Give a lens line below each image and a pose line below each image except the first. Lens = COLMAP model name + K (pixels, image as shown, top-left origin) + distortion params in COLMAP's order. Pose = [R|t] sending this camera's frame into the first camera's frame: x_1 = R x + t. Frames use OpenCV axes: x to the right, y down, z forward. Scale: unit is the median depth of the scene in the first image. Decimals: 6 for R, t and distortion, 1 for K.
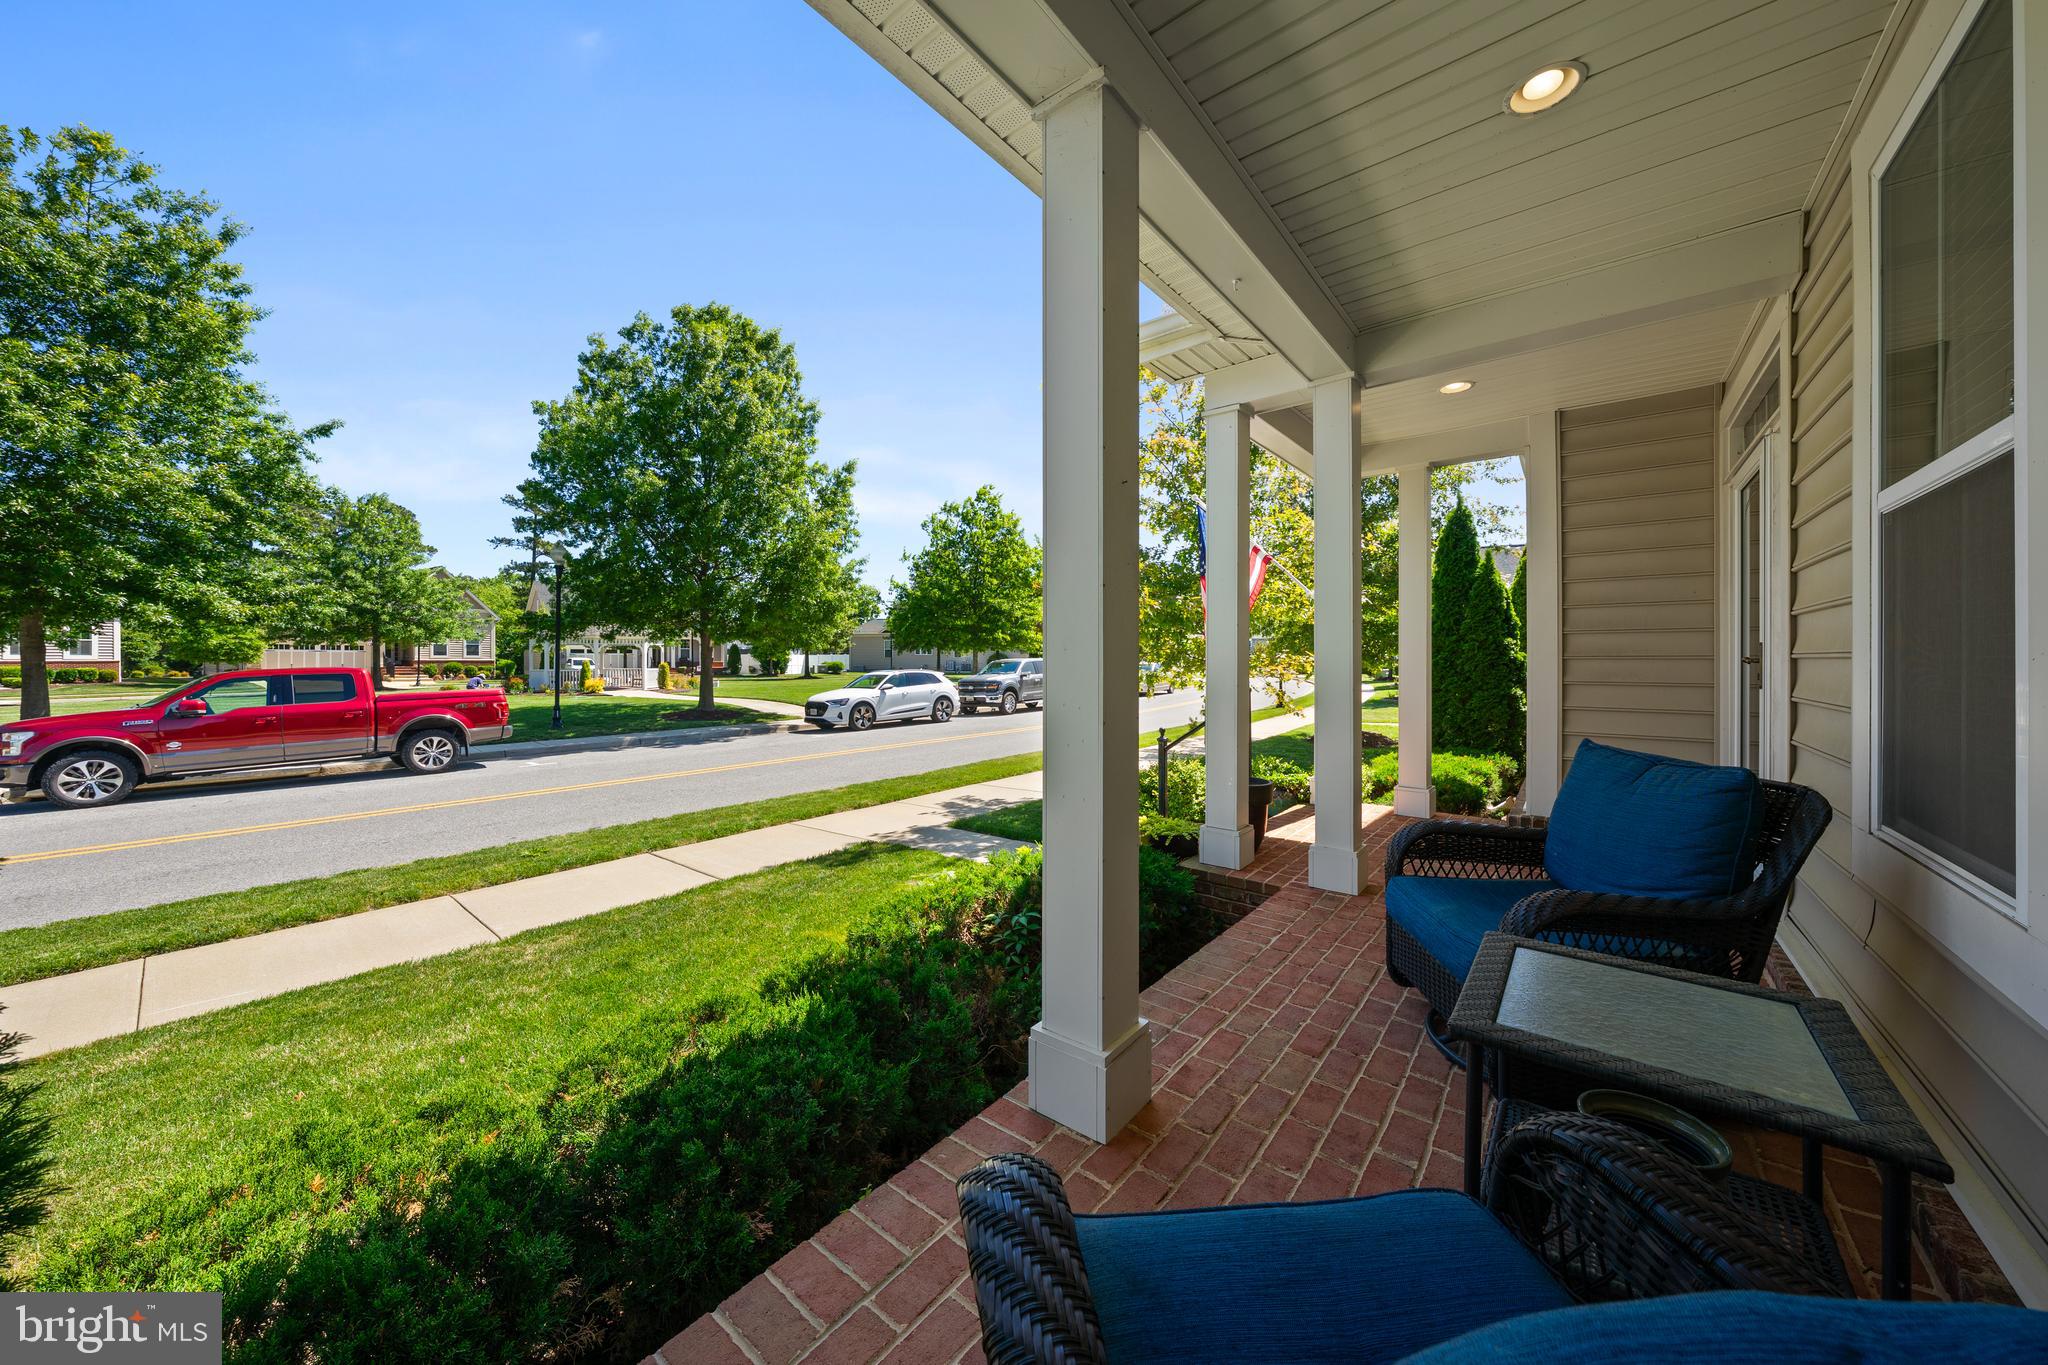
lens RADIAL K [[717.5, 0, 982.0], [0, 717.5, 666.1], [0, 0, 1]] dist [-0.001280, 0.000200]
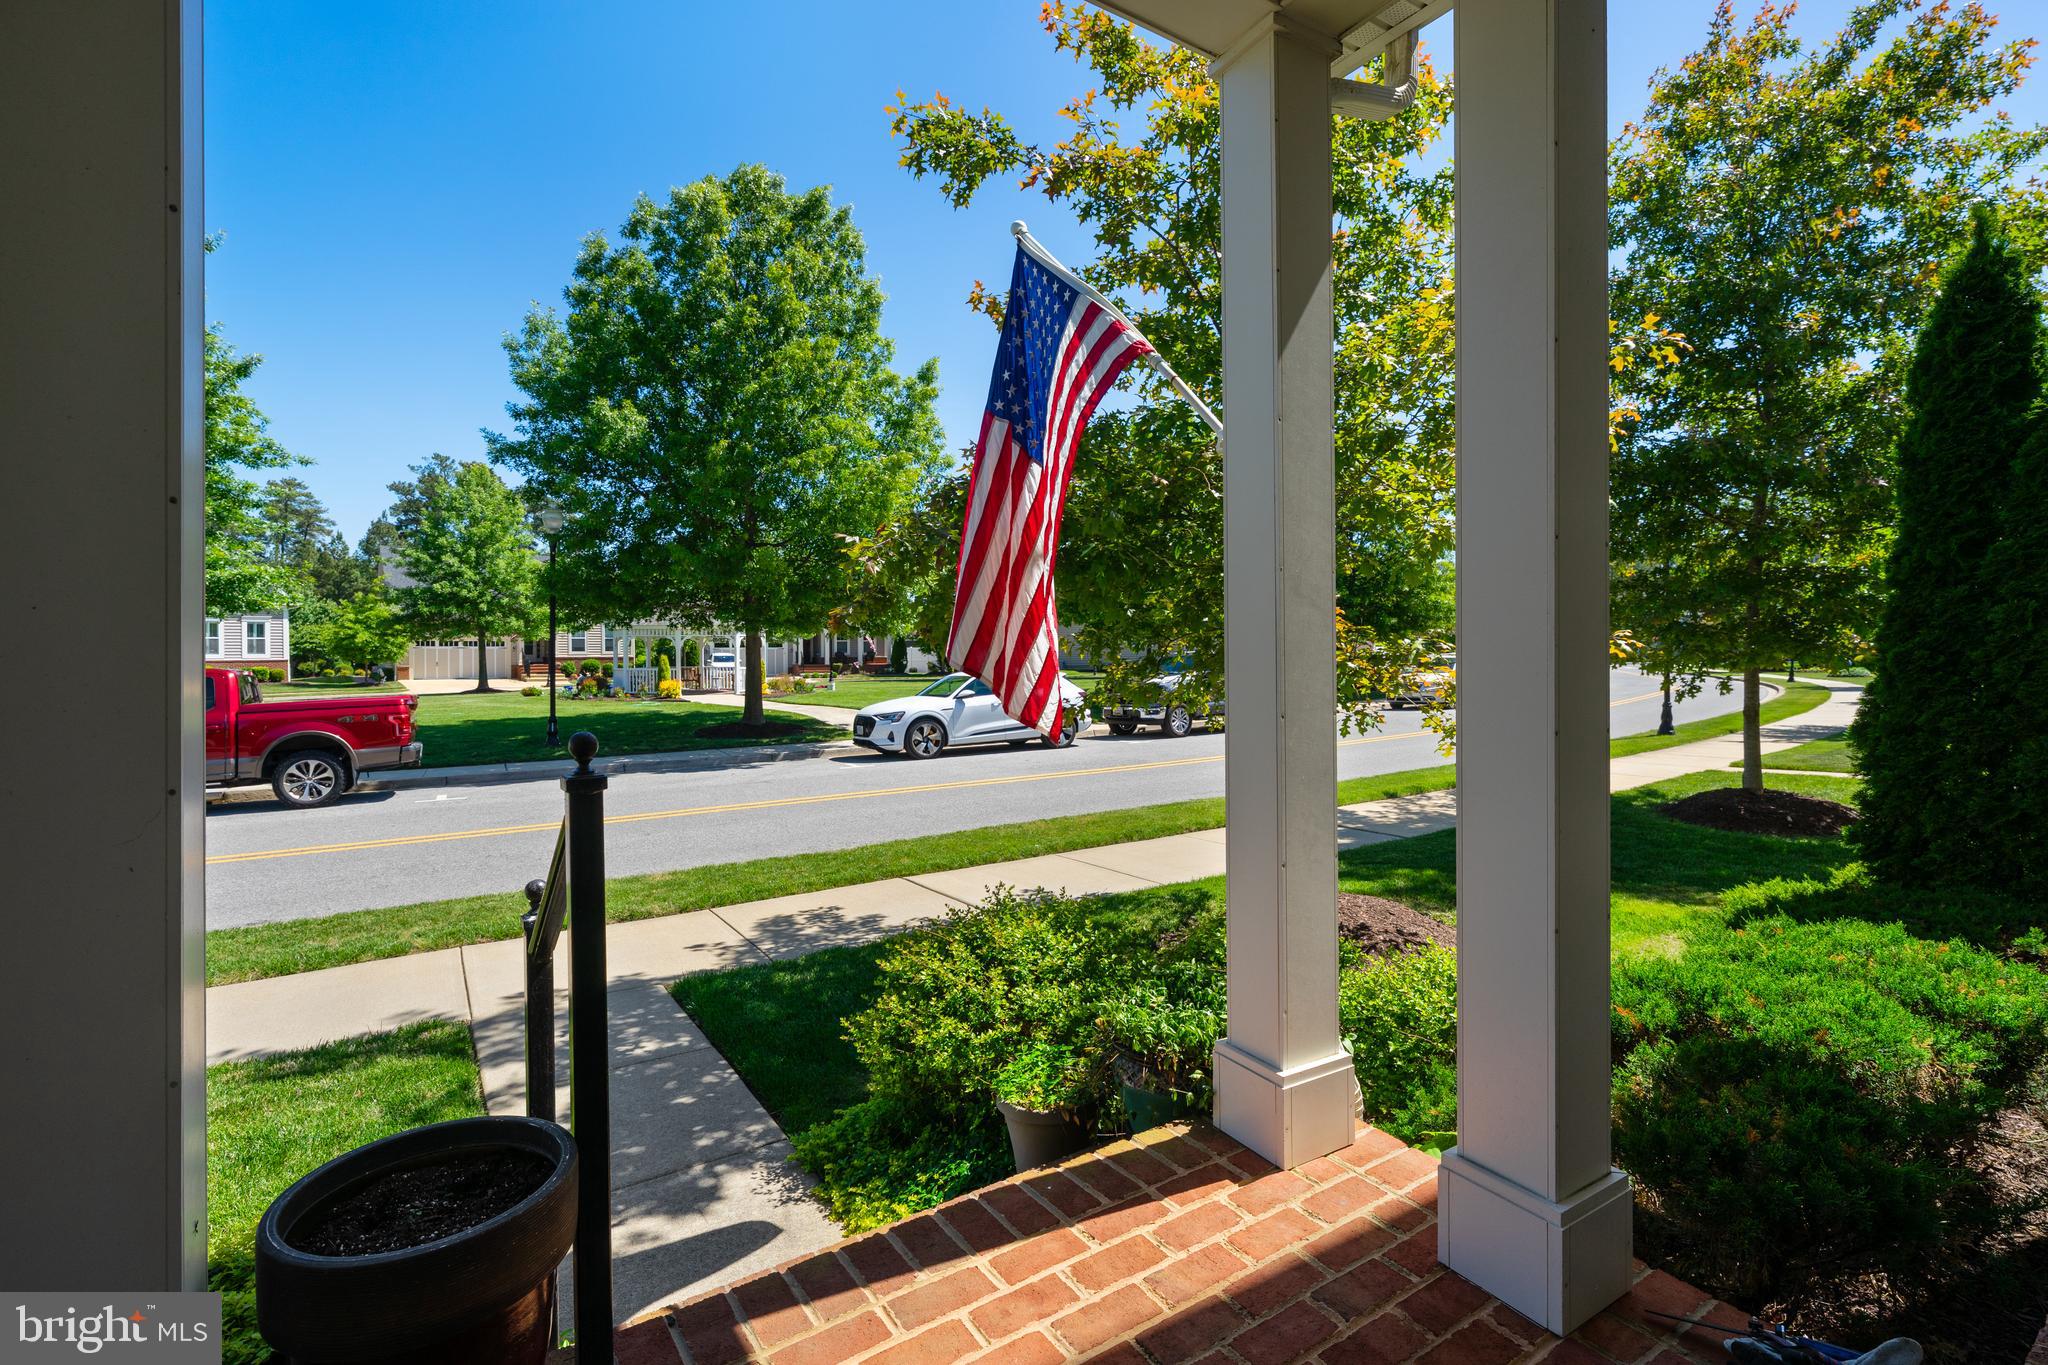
lens RADIAL K [[921.2, 0, 1009.9], [0, 921.2, 650.5], [0, 0, 1]] dist [0.001870, 0.000732]
pose [[0.955943, -0.007817, -0.293449, 0.209516], [0.004708, 0.999925, -0.011299, -0.002560], [0.293515, 0.009420, 0.955908, 0.253506]]
